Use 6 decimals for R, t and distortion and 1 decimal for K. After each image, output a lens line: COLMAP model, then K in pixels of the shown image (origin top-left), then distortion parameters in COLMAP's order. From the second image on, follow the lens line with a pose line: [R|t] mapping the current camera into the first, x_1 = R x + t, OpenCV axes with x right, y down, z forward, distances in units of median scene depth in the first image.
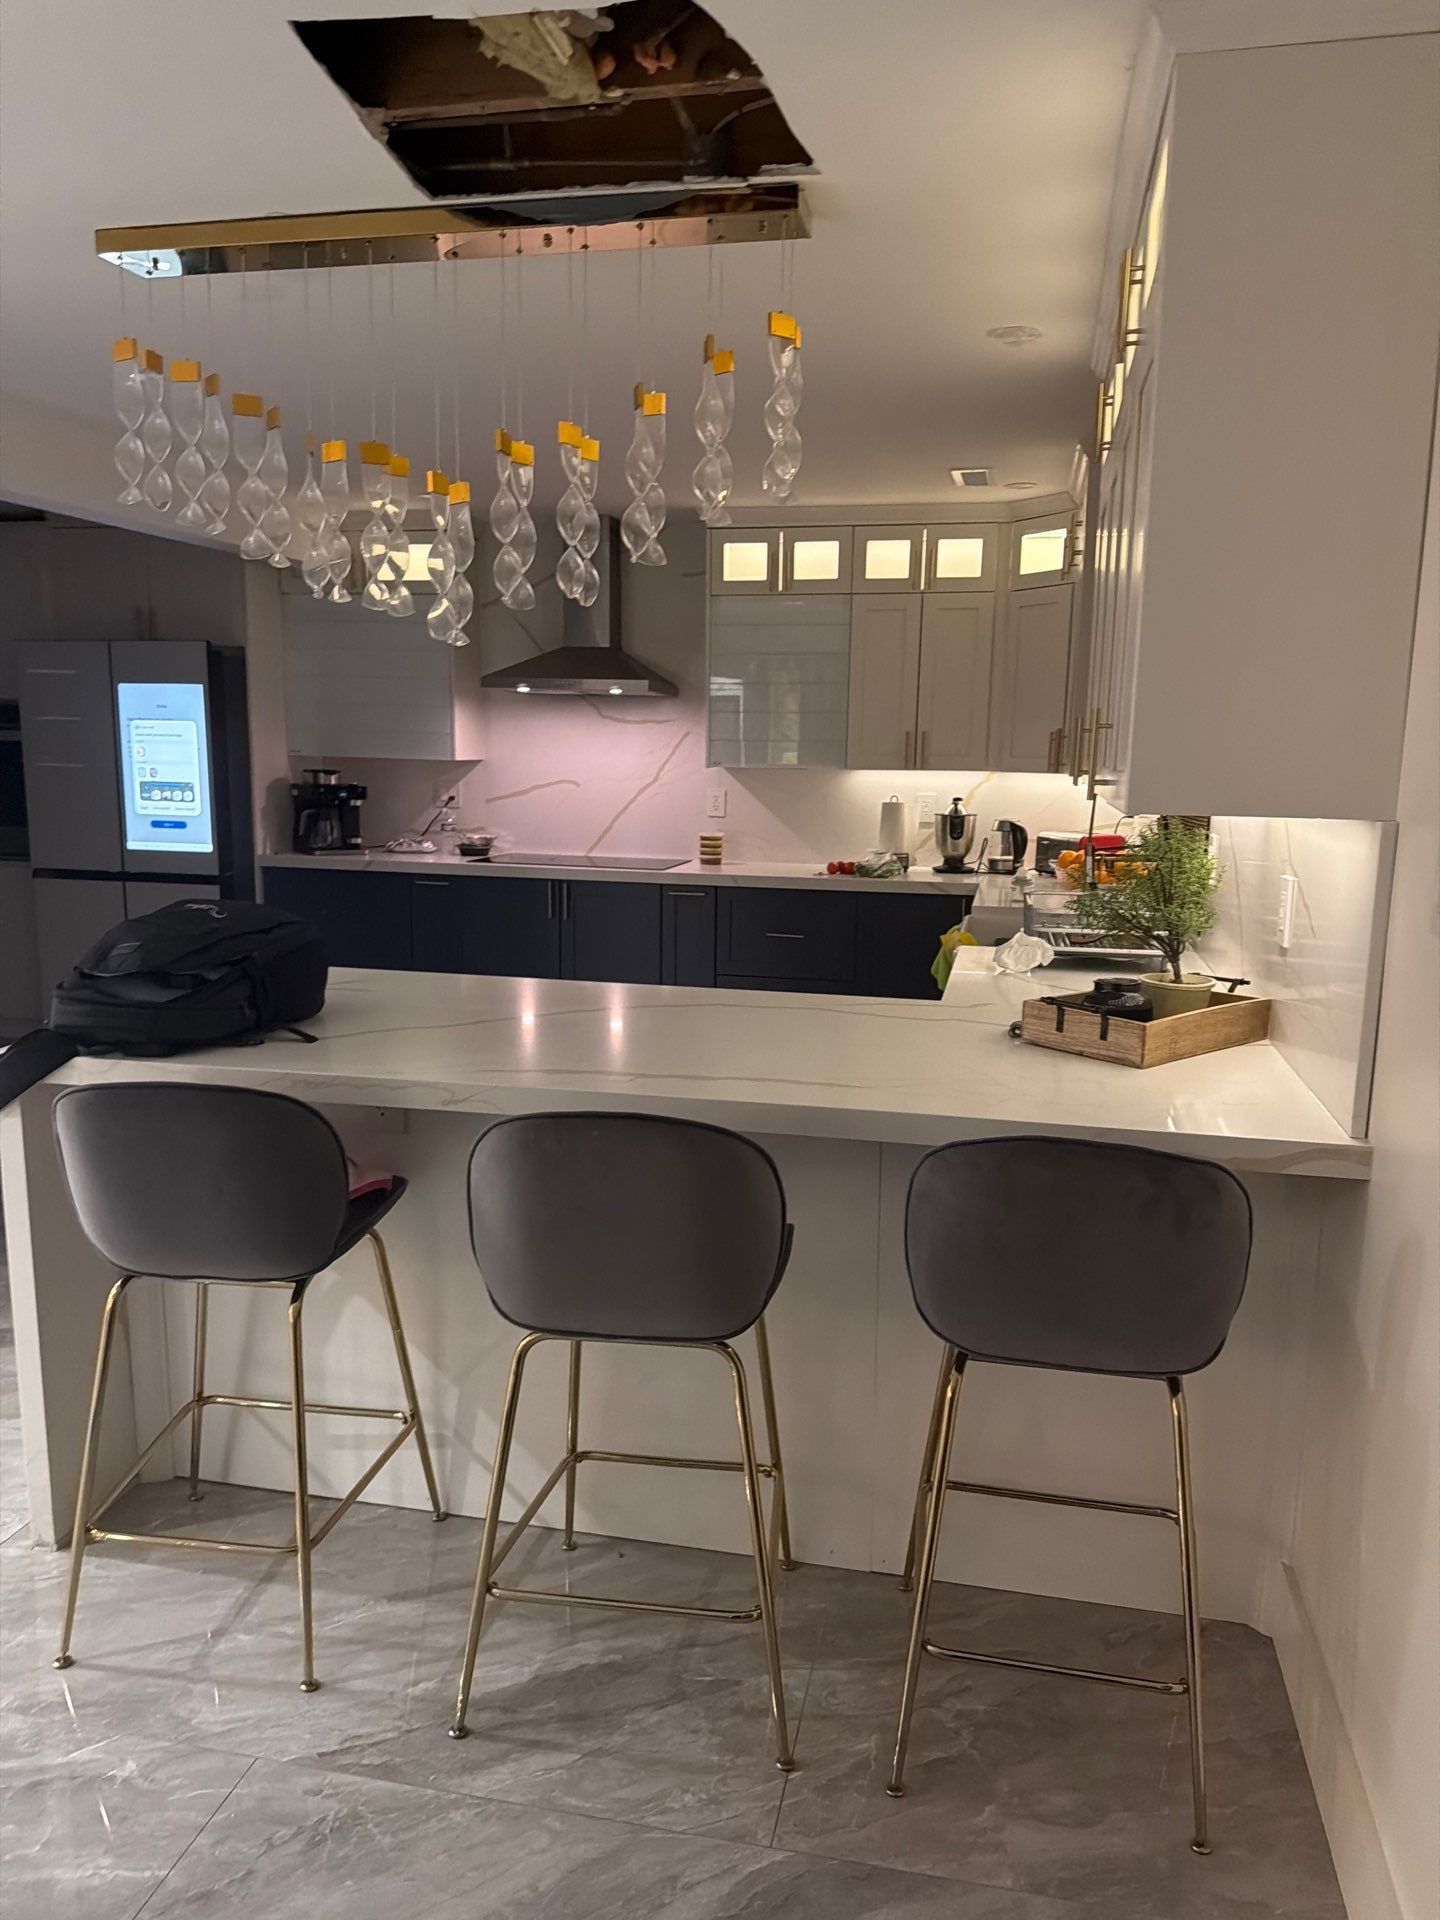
lens RADIAL K [[1338.9, 0, 720.0], [0, 1338.9, 960.0], [0, 0, 1]] dist [0.134410, -0.211519]
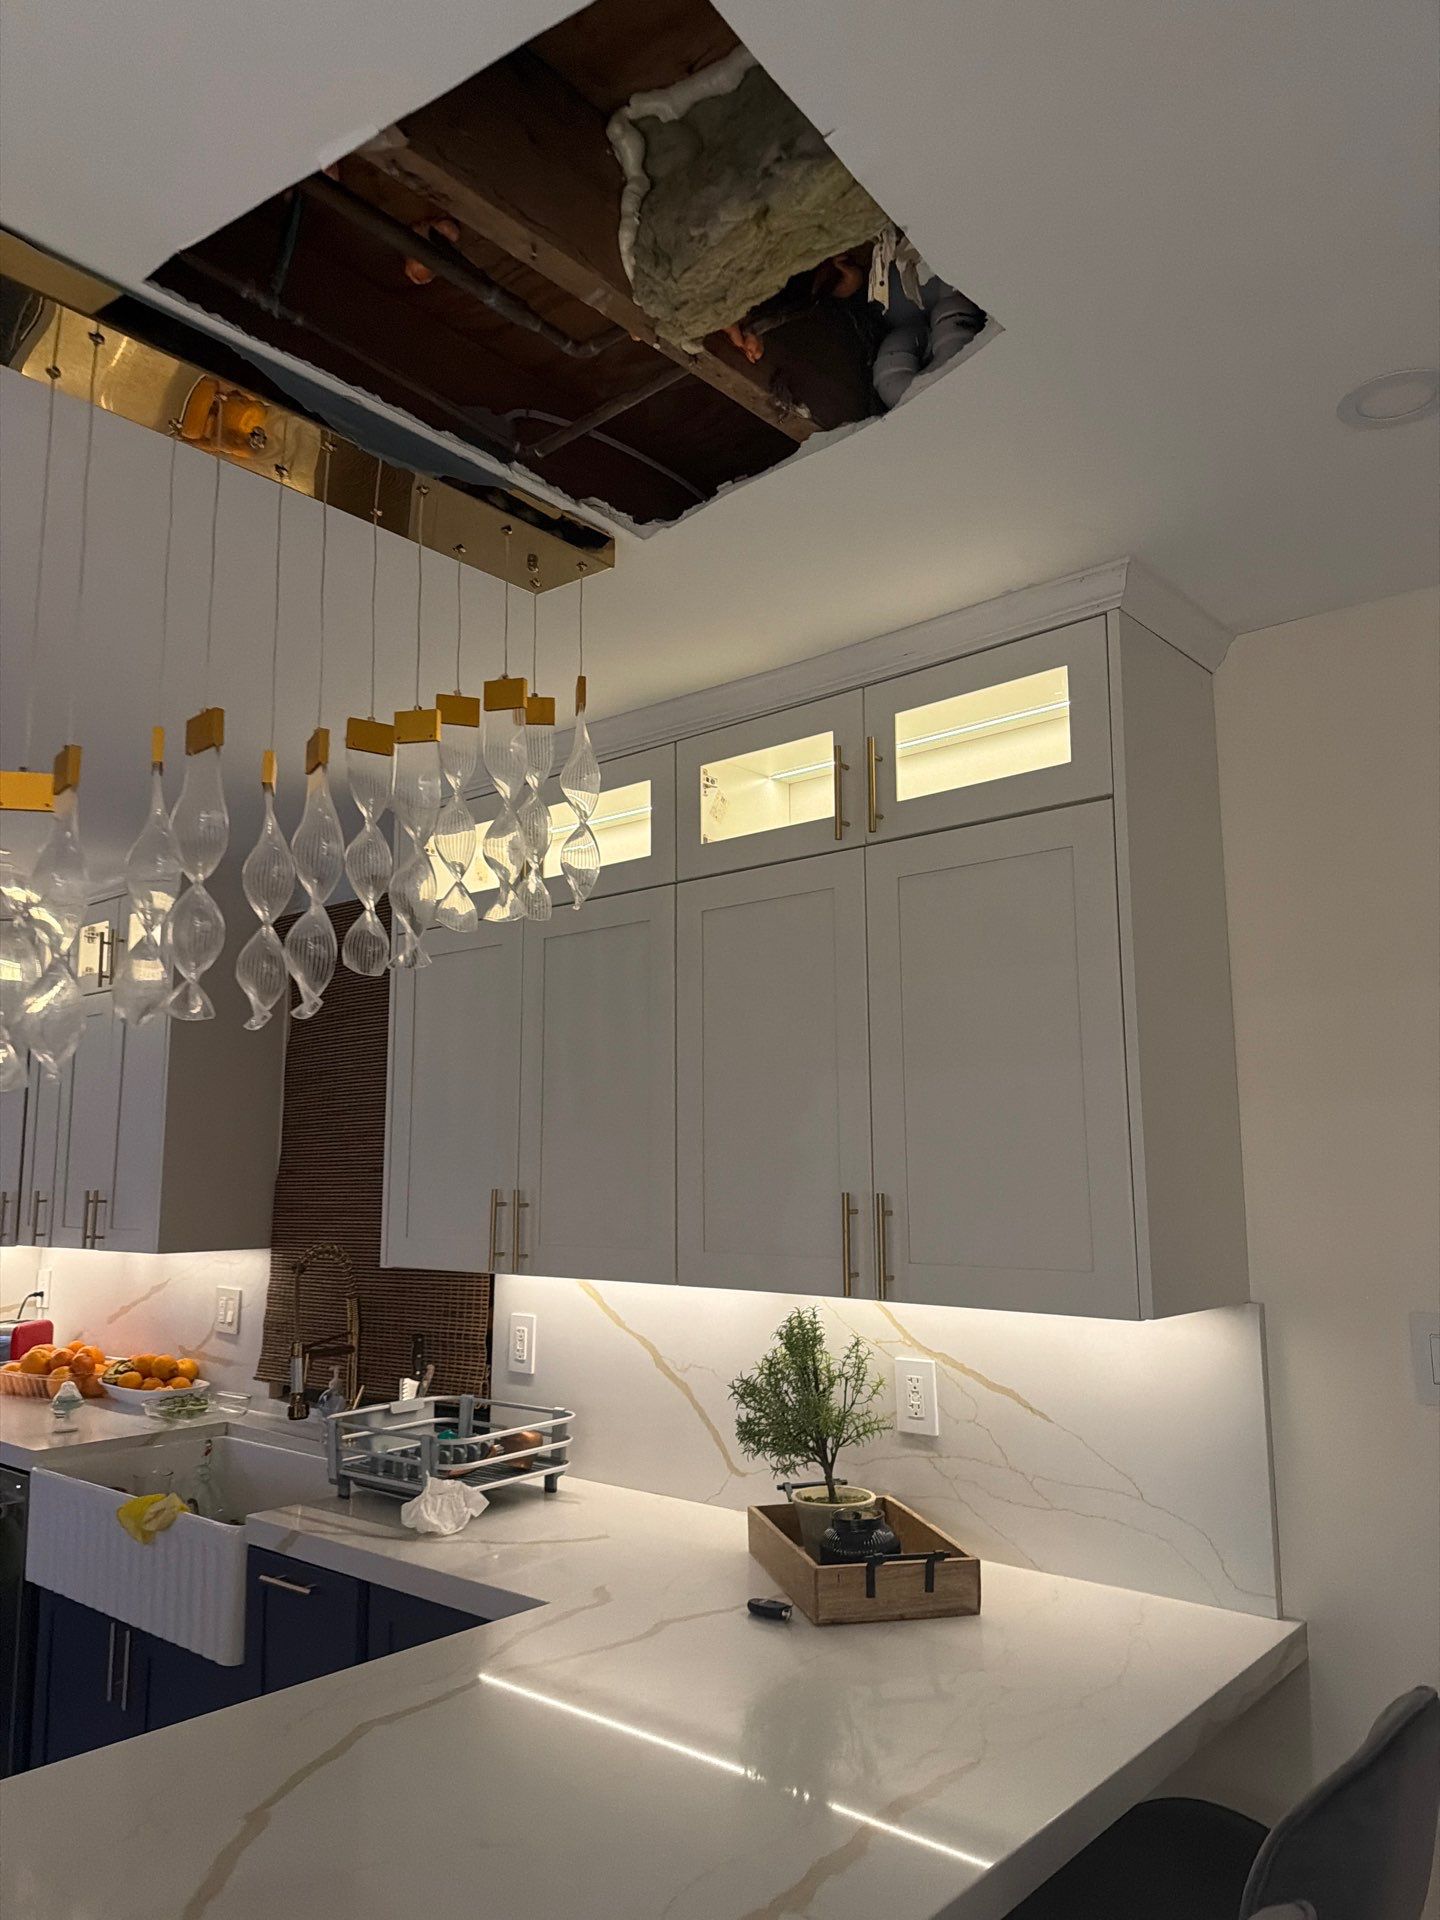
lens RADIAL K [[1338.9, 0, 720.0], [0, 1338.9, 960.0], [0, 0, 1]] dist [0.134410, -0.211519]
pose [[0.479172, 0.098151, 0.872216, -0.547010], [0.142003, 0.971967, -0.187389, -0.179059], [-0.866158, 0.213649, 0.451802, 0.641414]]
